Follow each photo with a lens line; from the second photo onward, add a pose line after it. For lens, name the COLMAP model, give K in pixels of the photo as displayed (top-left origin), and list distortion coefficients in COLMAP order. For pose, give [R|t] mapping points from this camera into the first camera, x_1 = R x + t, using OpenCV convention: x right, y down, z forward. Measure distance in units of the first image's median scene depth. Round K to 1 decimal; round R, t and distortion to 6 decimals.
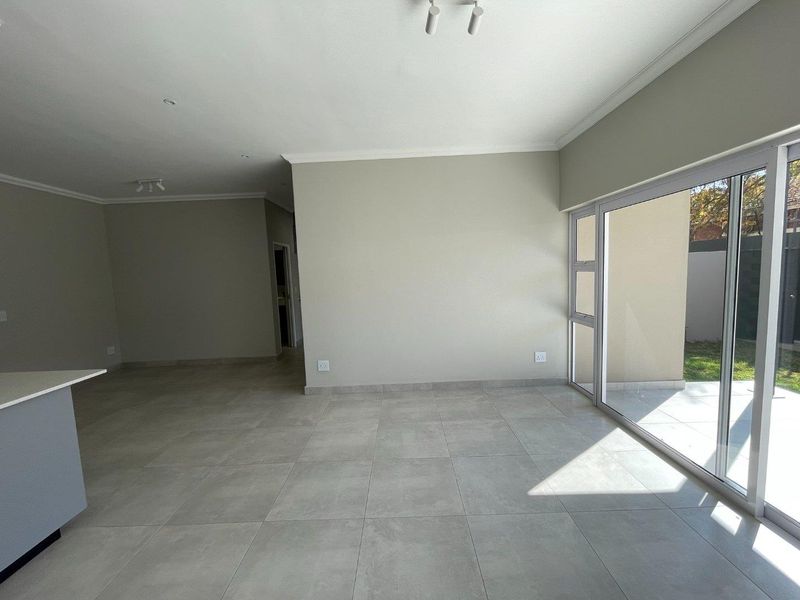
lens RADIAL K [[351.1, 0, 397.5], [0, 351.1, 301.2], [0, 0, 1]] dist [-0.001970, -0.000233]
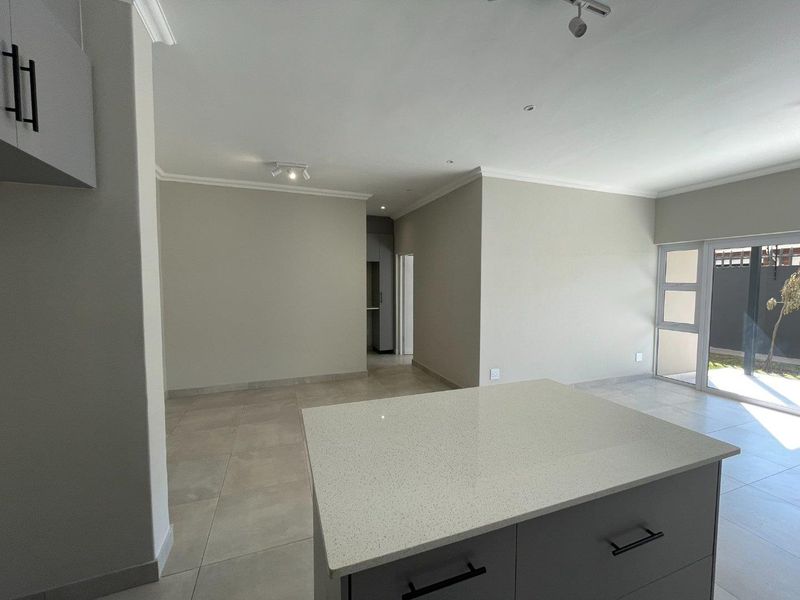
lens RADIAL K [[351.1, 0, 397.5], [0, 351.1, 301.2], [0, 0, 1]] dist [-0.001970, -0.000233]
pose [[0.925046, 0.020587, 0.379296, -0.893915], [-0.004877, 0.999092, -0.042333, 0.016511], [-0.379823, 0.037310, 0.924306, 0.159096]]
